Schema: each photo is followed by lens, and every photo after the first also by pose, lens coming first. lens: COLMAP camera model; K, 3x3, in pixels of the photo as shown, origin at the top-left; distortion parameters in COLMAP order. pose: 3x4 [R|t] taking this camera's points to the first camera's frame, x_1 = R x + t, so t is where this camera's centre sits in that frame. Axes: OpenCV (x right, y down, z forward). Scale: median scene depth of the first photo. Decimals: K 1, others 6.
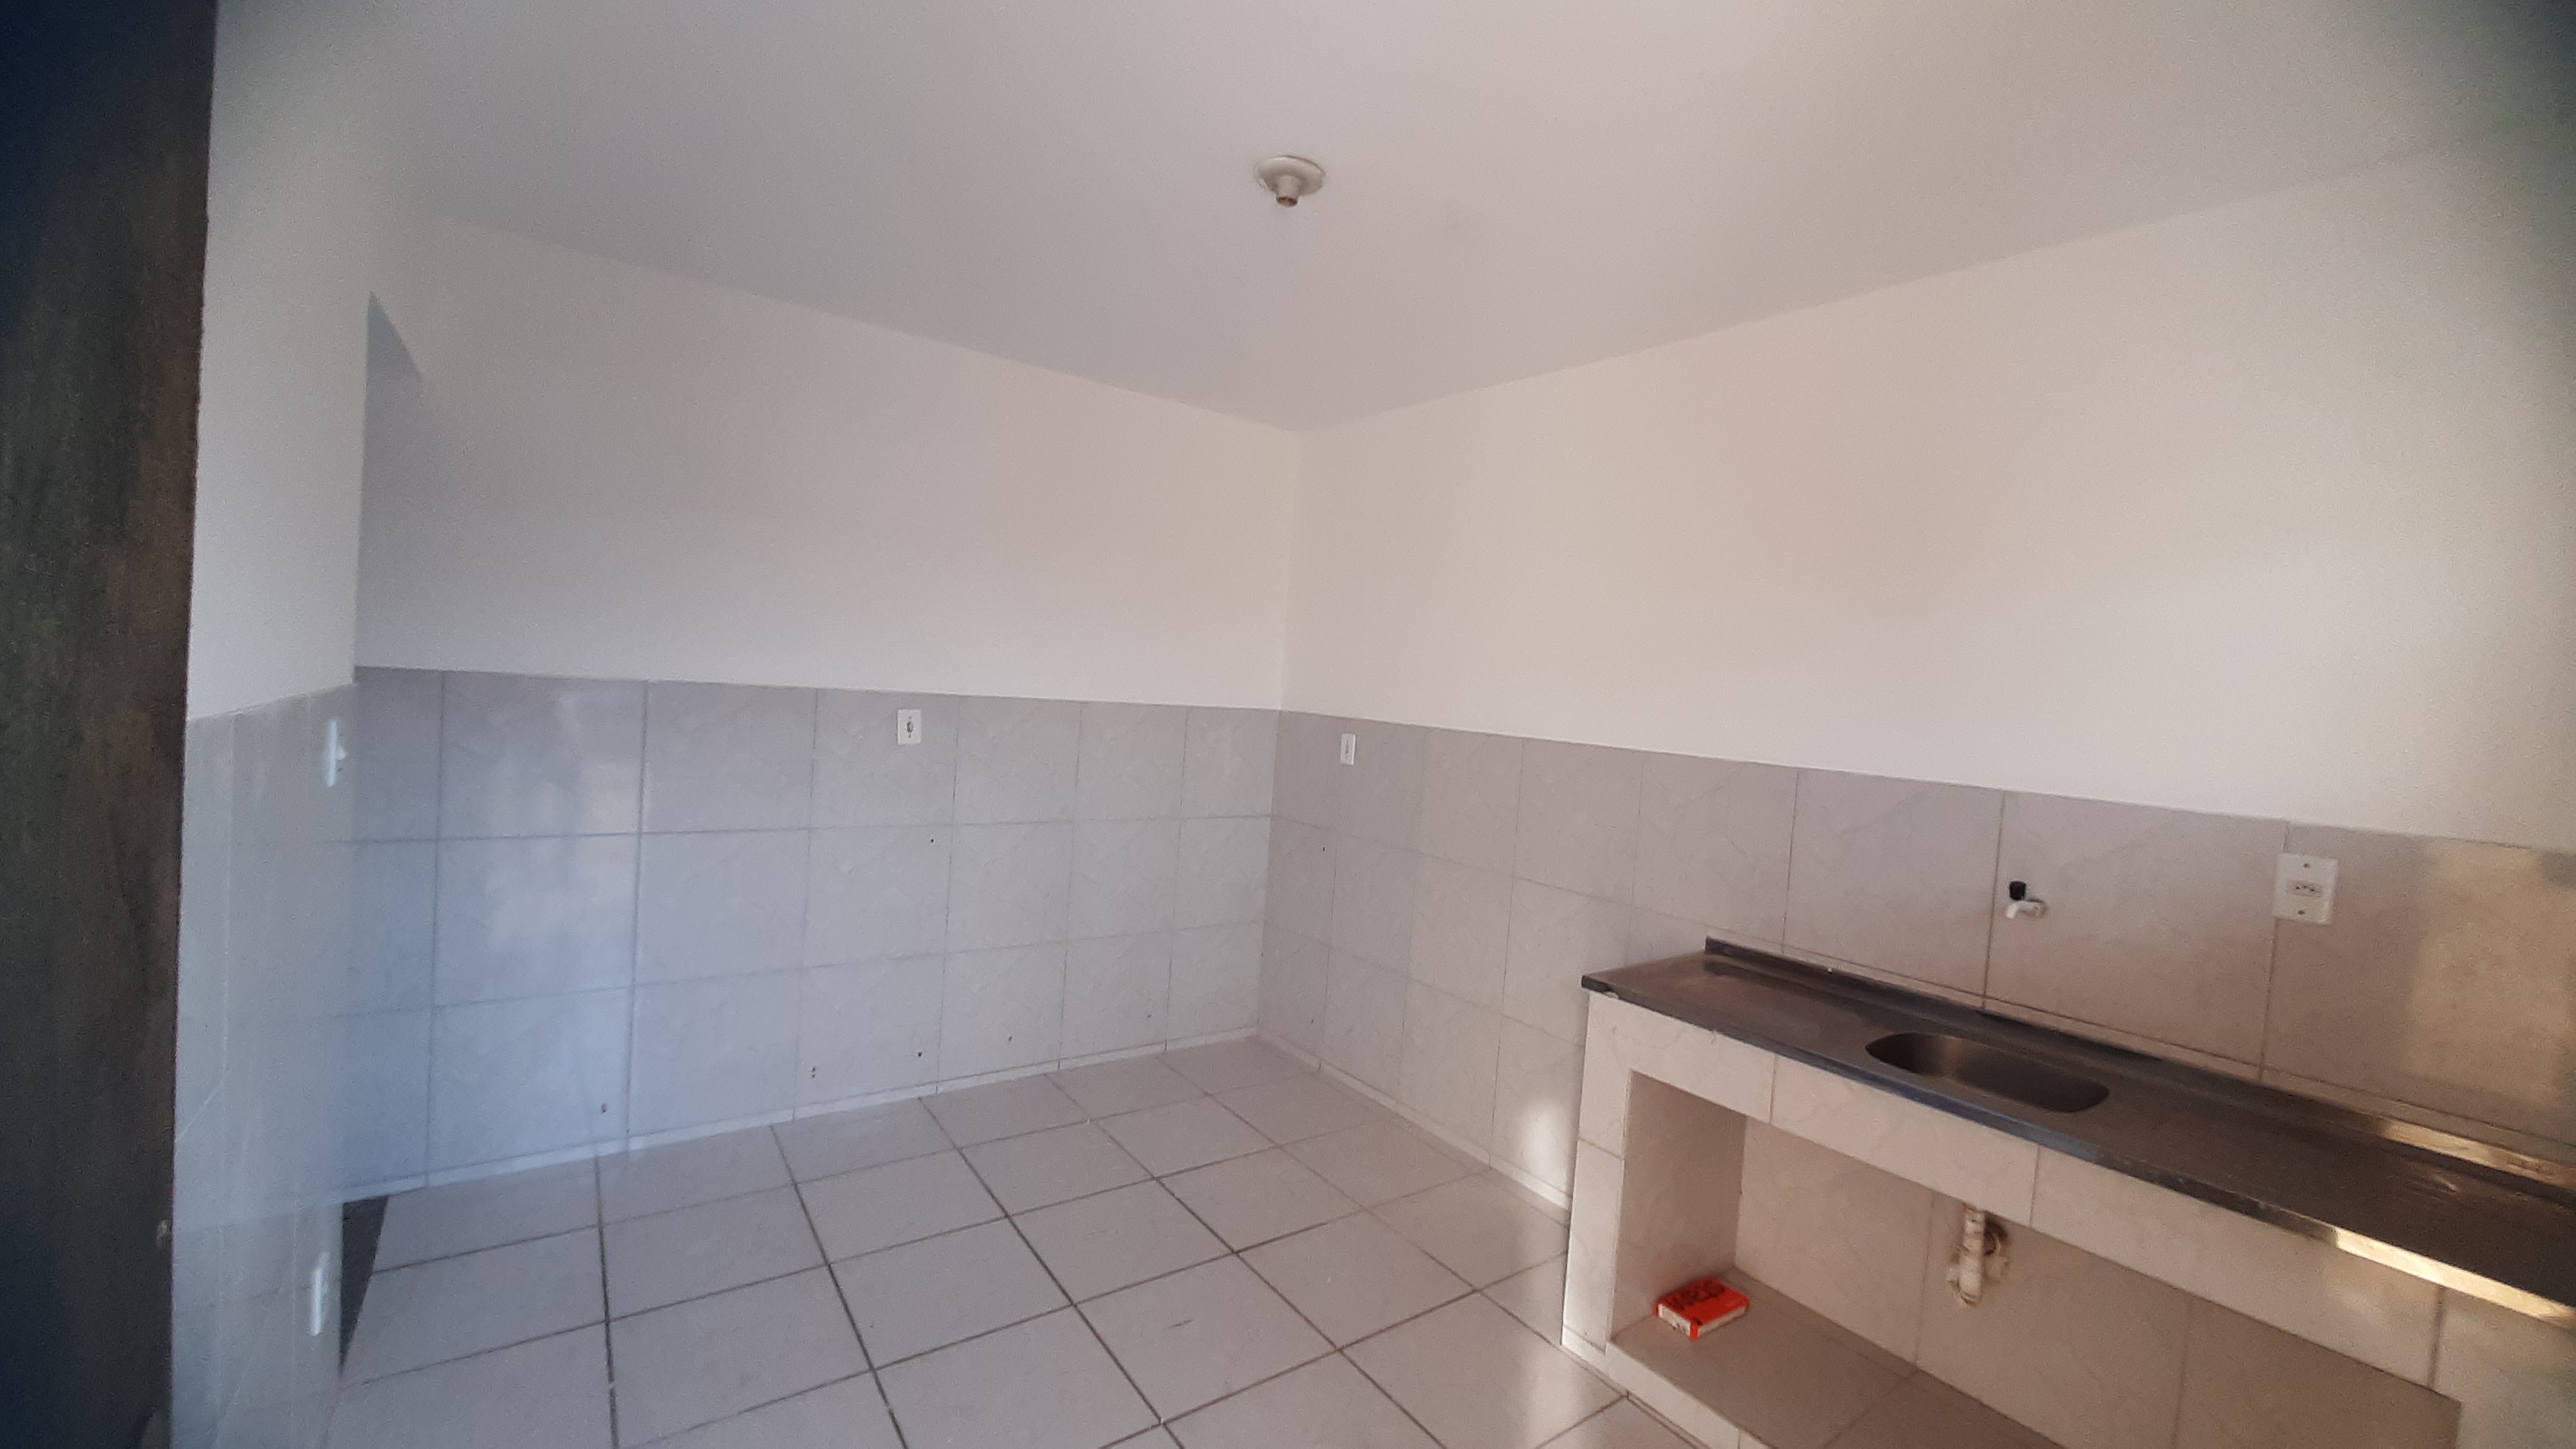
lens RADIAL K [[1016.3, 0, 1288.0], [0, 1016.3, 724.5], [0, 0, 1]] dist [-0.001057, -0.000132]
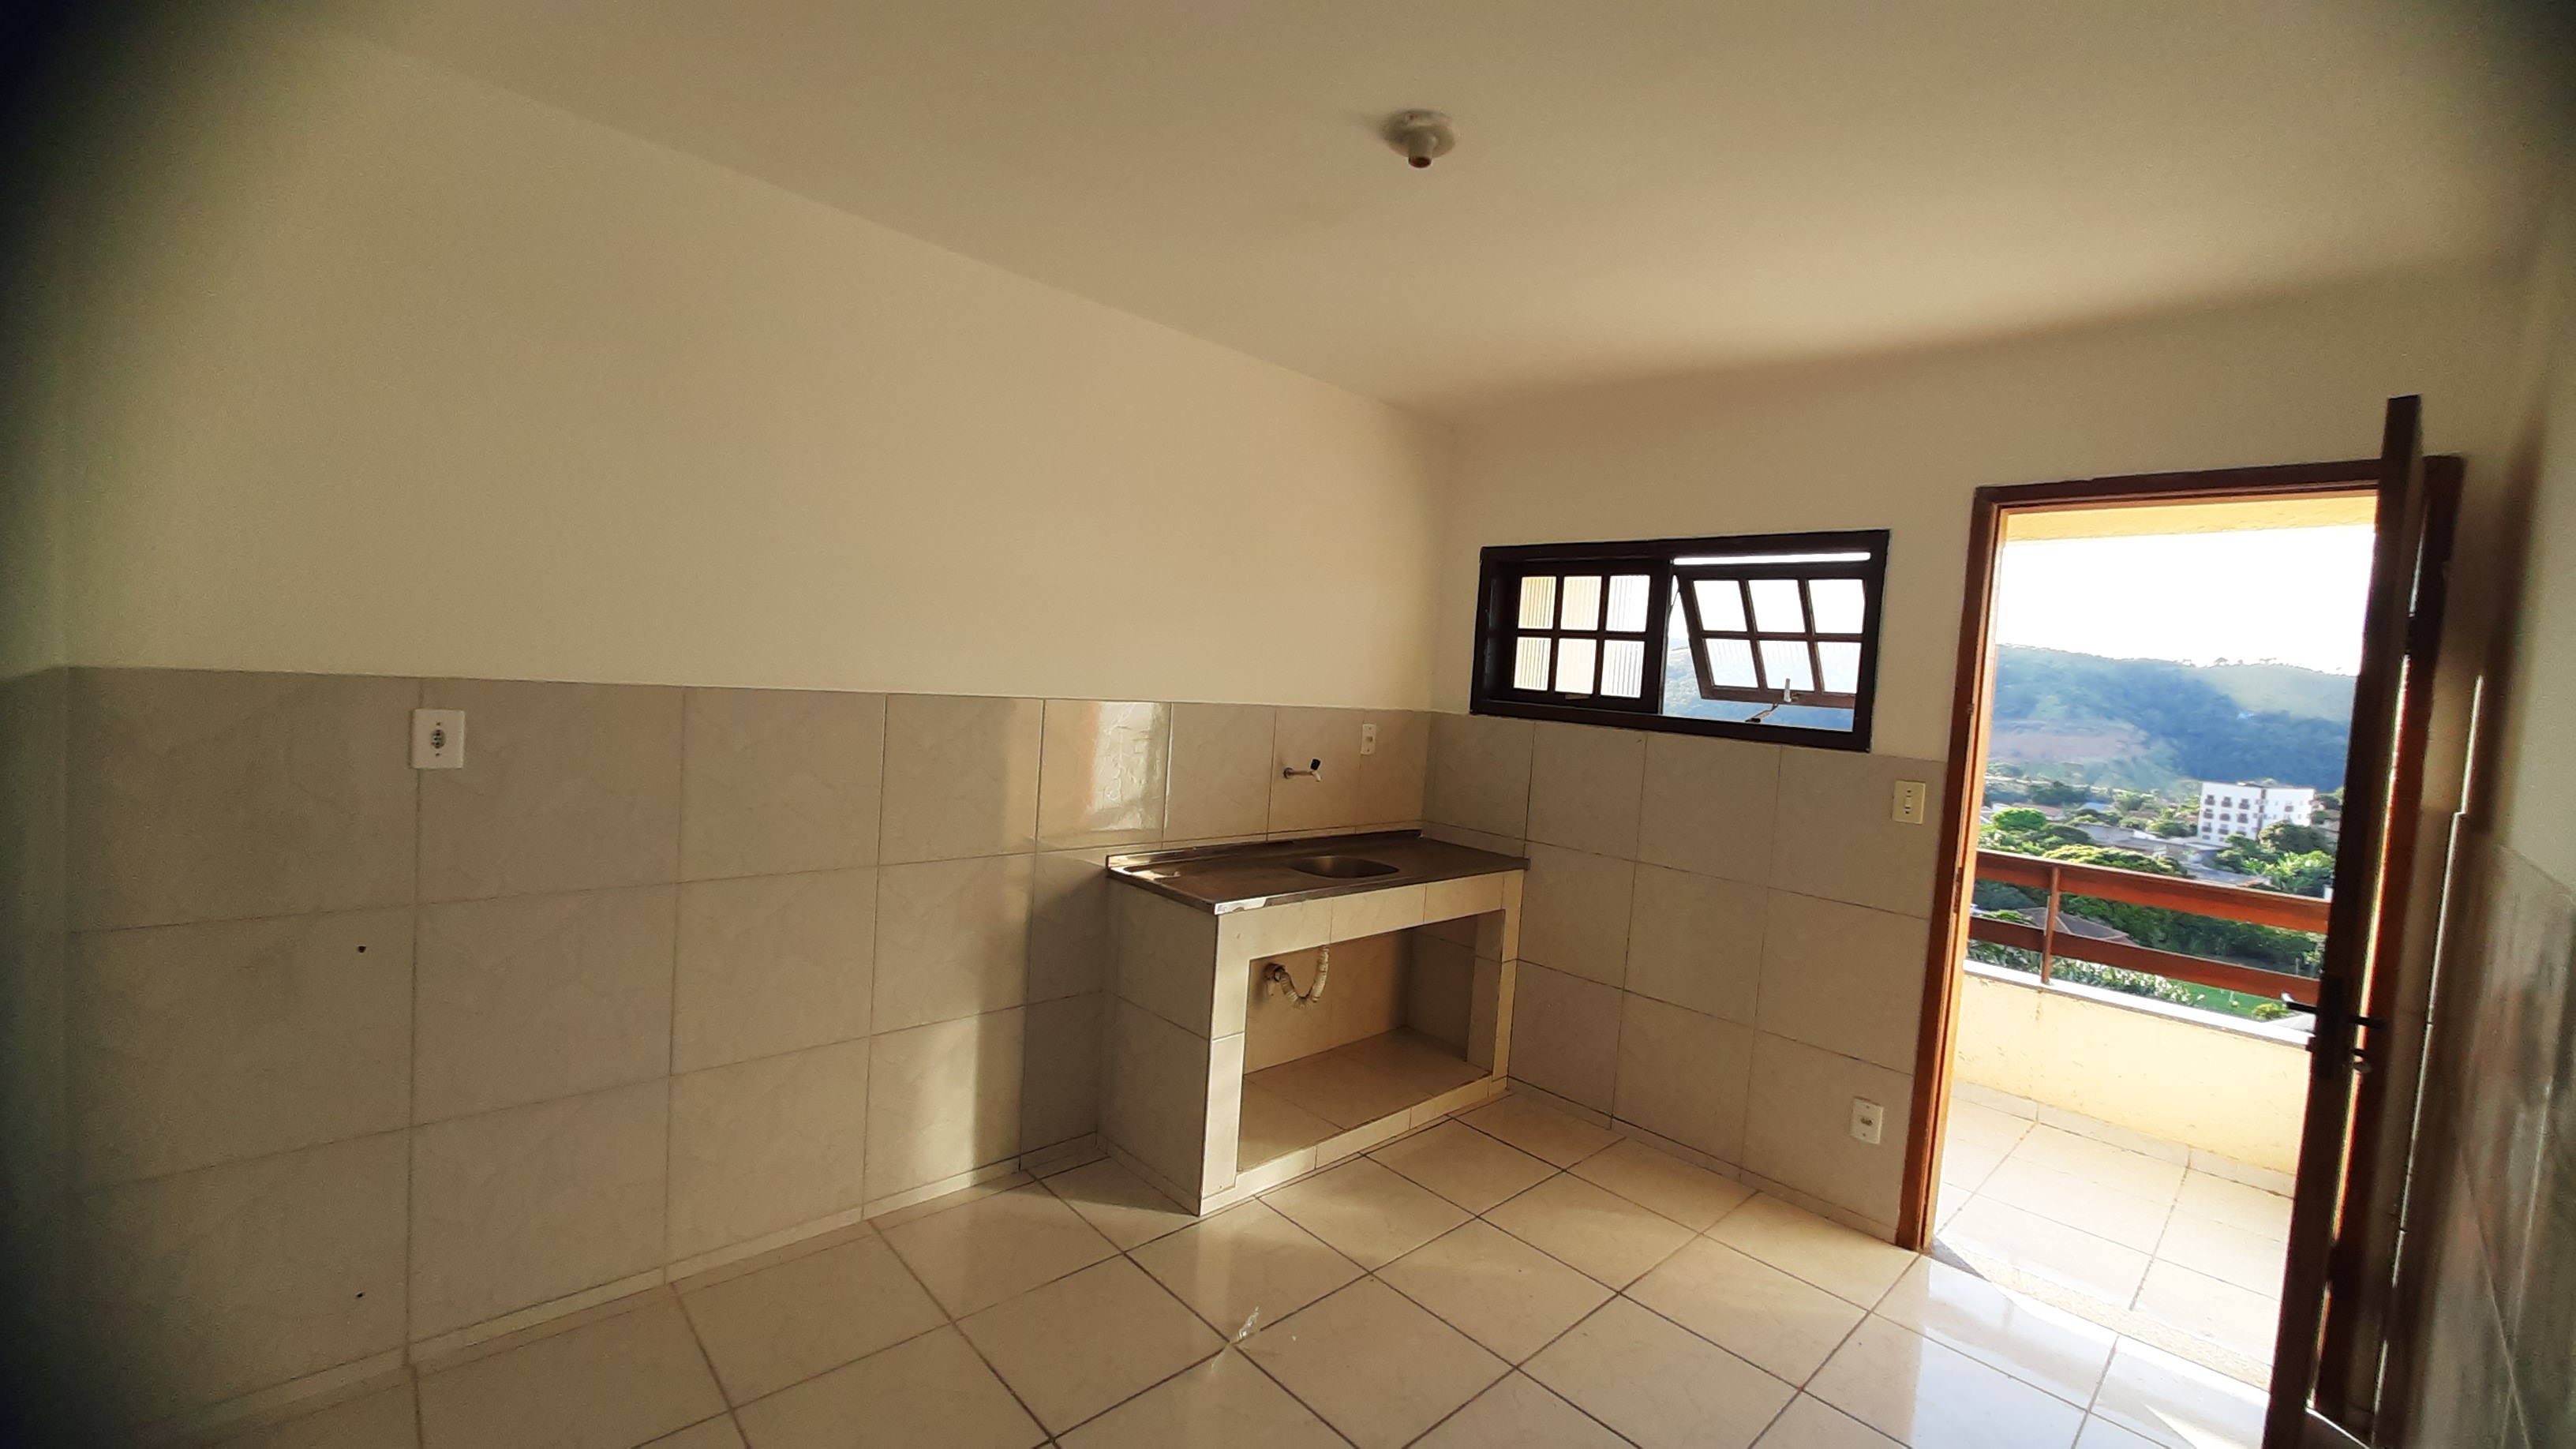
lens RADIAL K [[1016.3, 0, 1288.0], [0, 1016.3, 724.5], [0, 0, 1]] dist [-0.001057, -0.000132]
pose [[-0.114820, -0.130167, 0.984821, -0.609398], [-0.032377, 0.991342, 0.127254, -0.076590], [-0.992859, -0.017274, -0.118040, 0.789676]]
